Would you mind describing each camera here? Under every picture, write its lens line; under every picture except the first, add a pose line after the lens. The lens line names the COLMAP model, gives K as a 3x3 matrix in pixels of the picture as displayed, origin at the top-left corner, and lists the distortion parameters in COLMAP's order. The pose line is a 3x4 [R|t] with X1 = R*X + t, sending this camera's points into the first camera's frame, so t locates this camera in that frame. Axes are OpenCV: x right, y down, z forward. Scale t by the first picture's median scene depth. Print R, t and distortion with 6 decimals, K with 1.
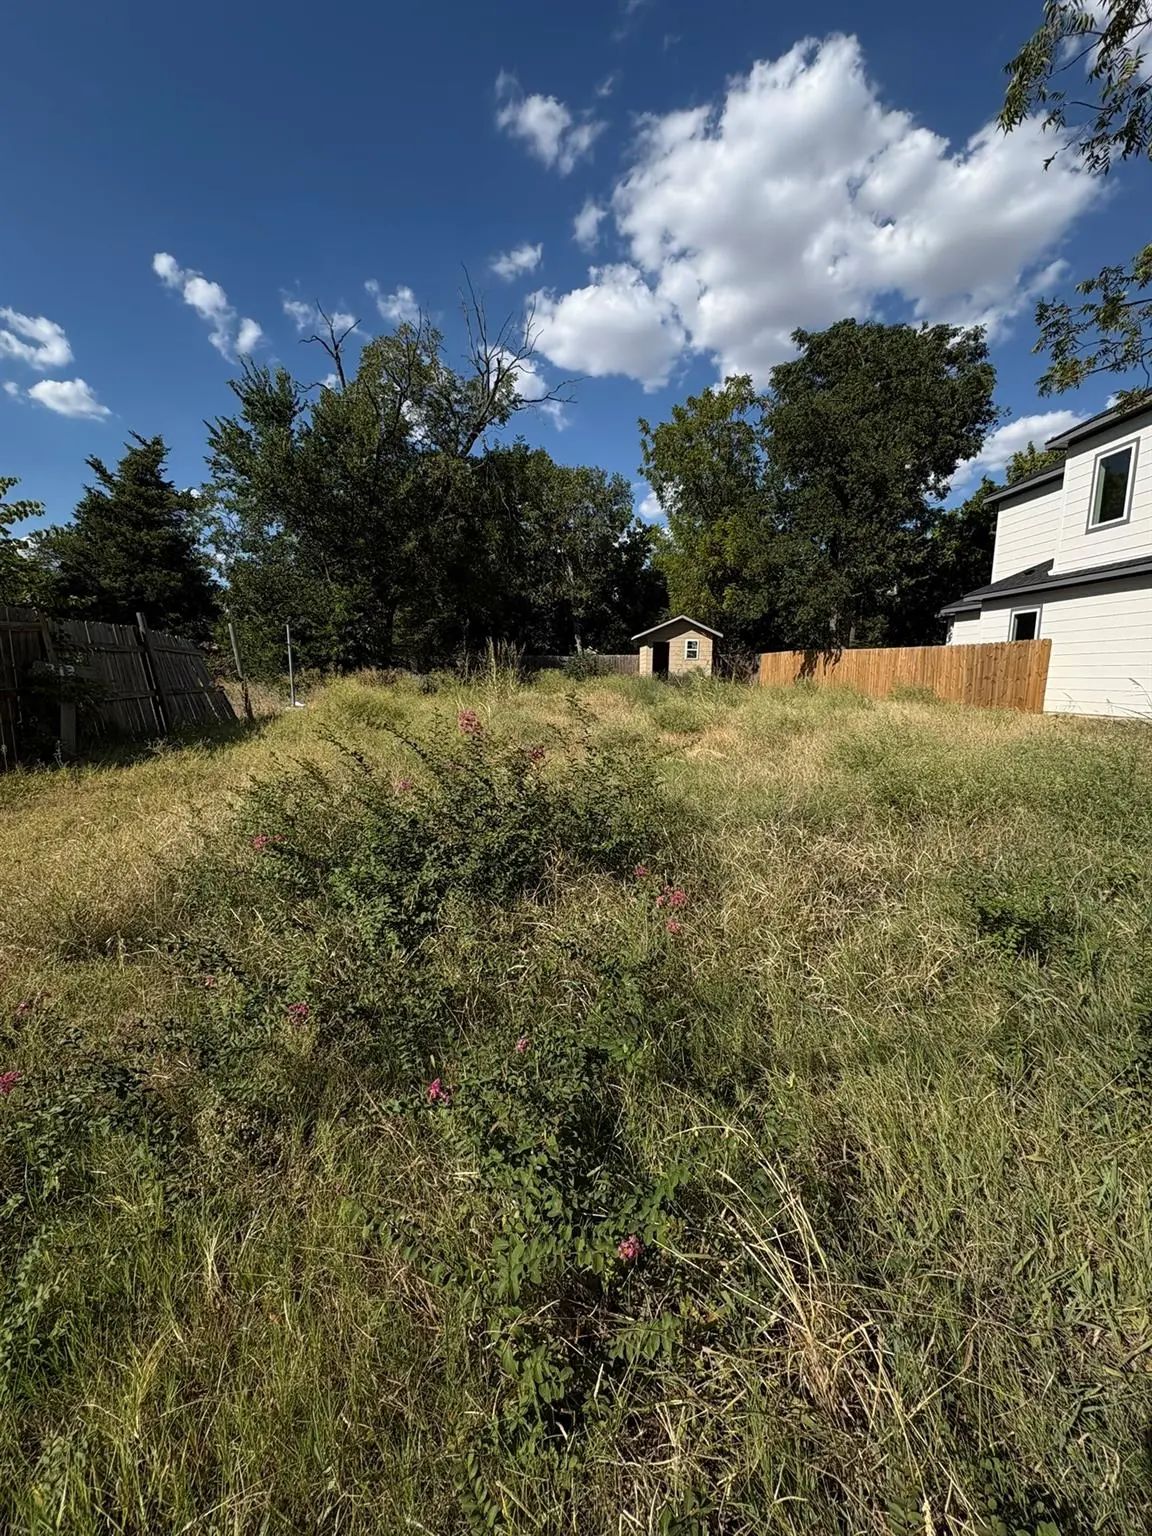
lens RADIAL K [[609.6, 0, 579.2], [0, 609.6, 766.0], [0, 0, 1]] dist [0.000519, -0.000066]
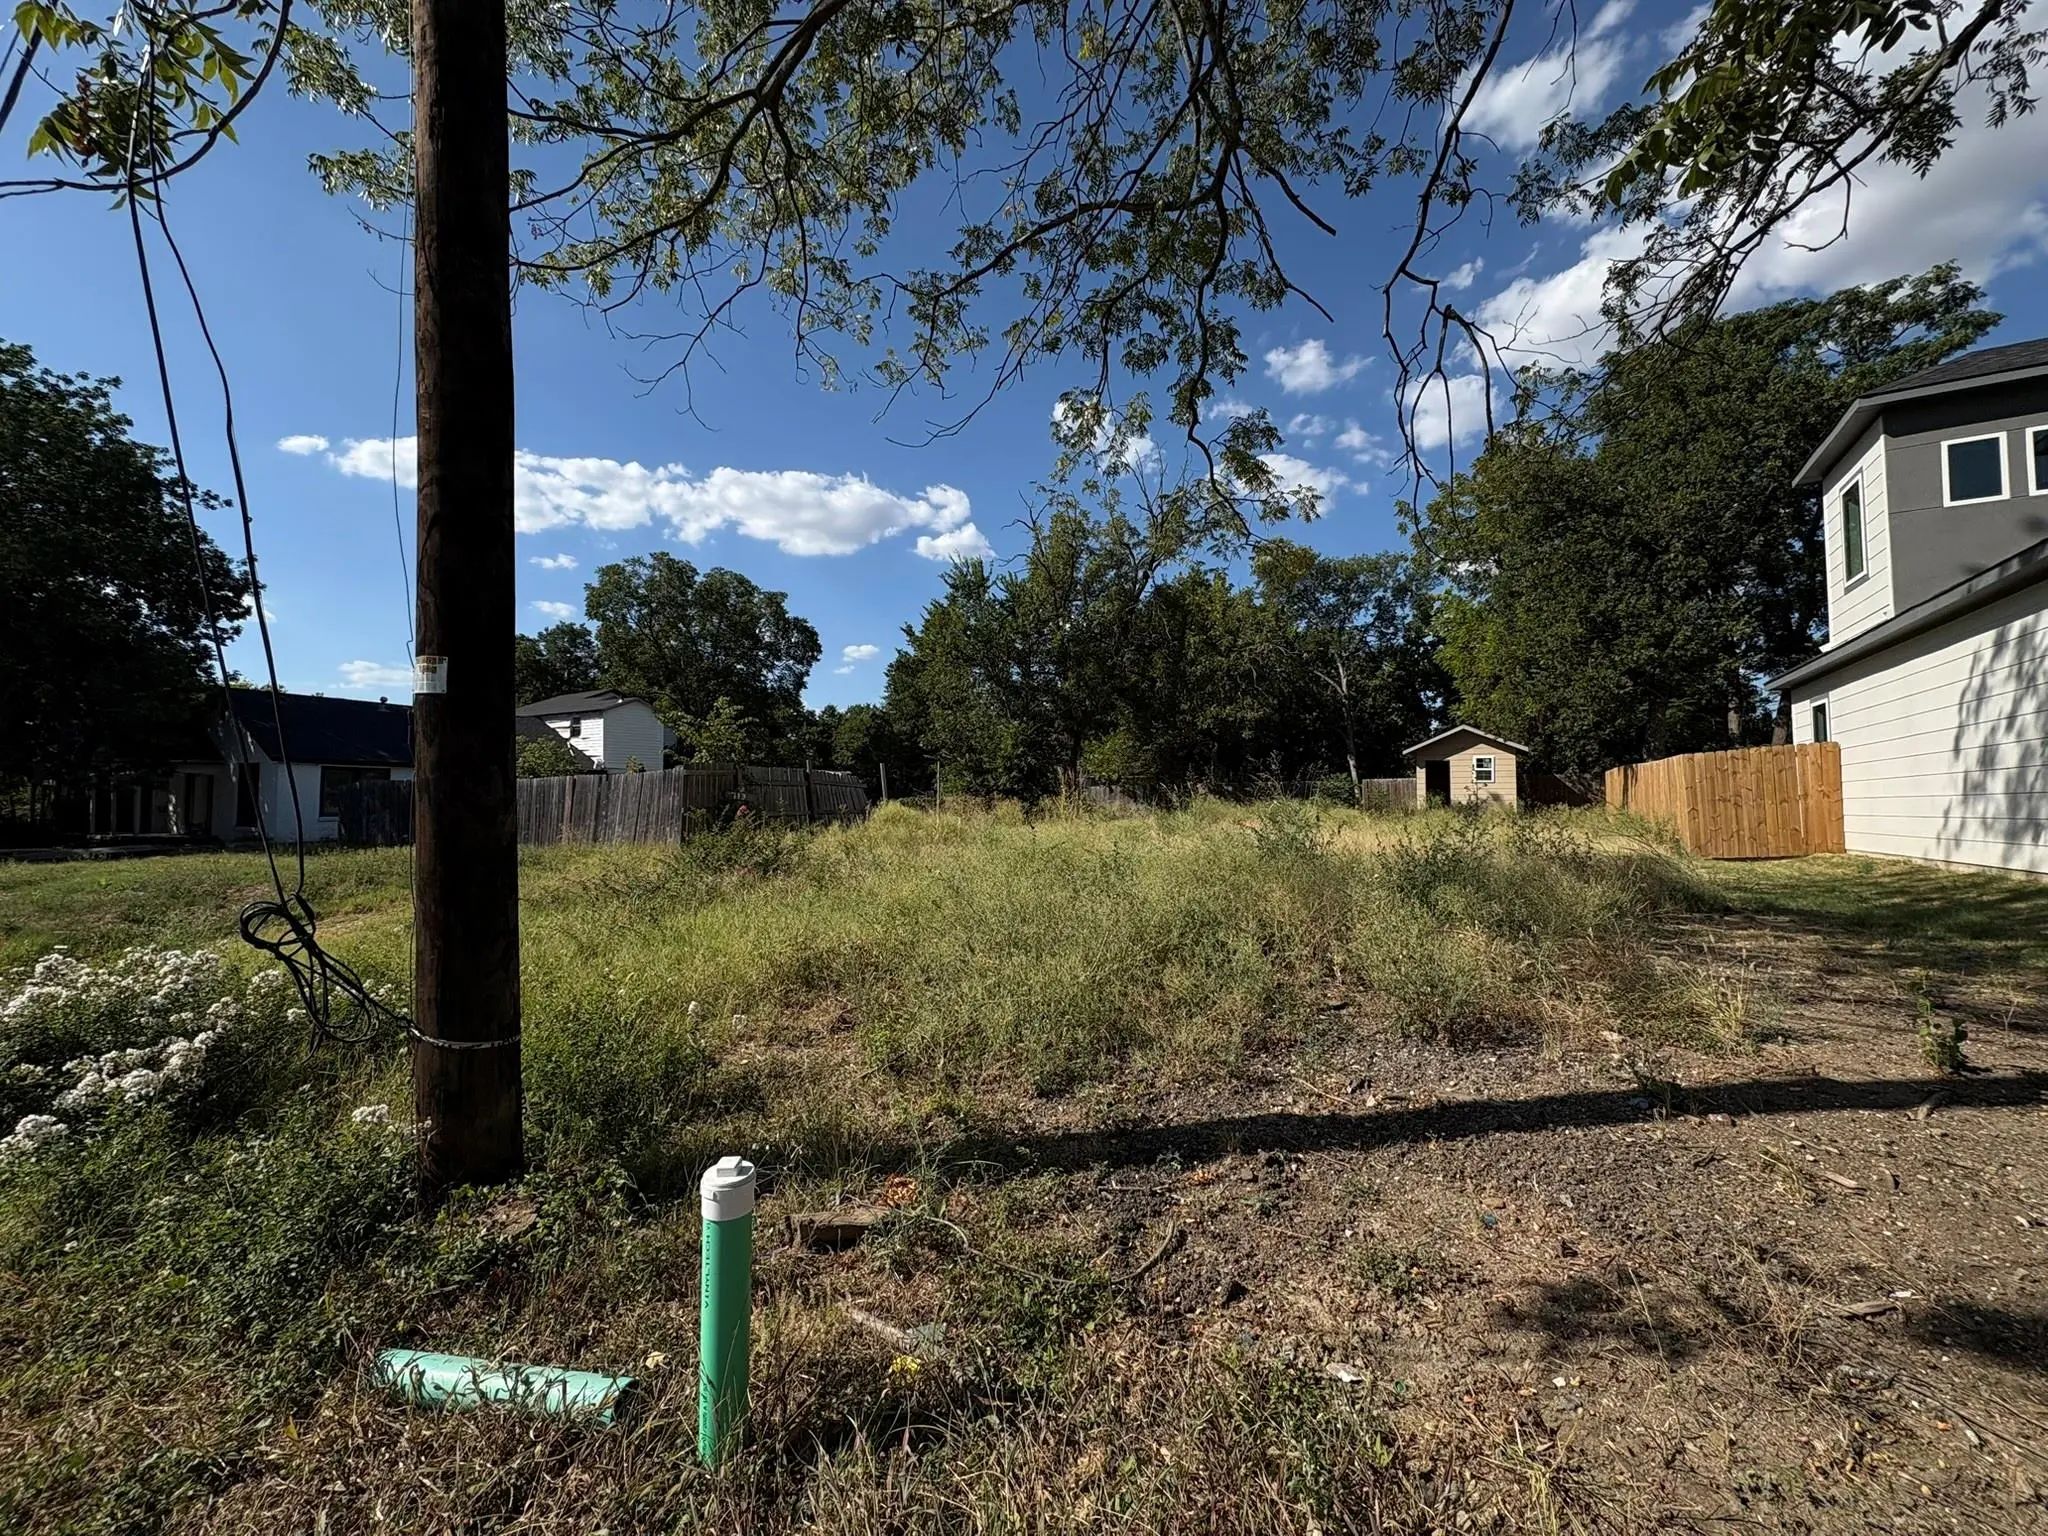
lens RADIAL K [[812.8, 0, 1022.1], [0, 812.8, 766.2], [0, 0, 1]] dist [0.000519, -0.000066]
pose [[0.830868, -0.030019, -0.555659, 0.402995], [-0.081578, 0.981185, -0.174991, 0.035609], [0.550457, 0.190724, 0.812786, -0.168722]]
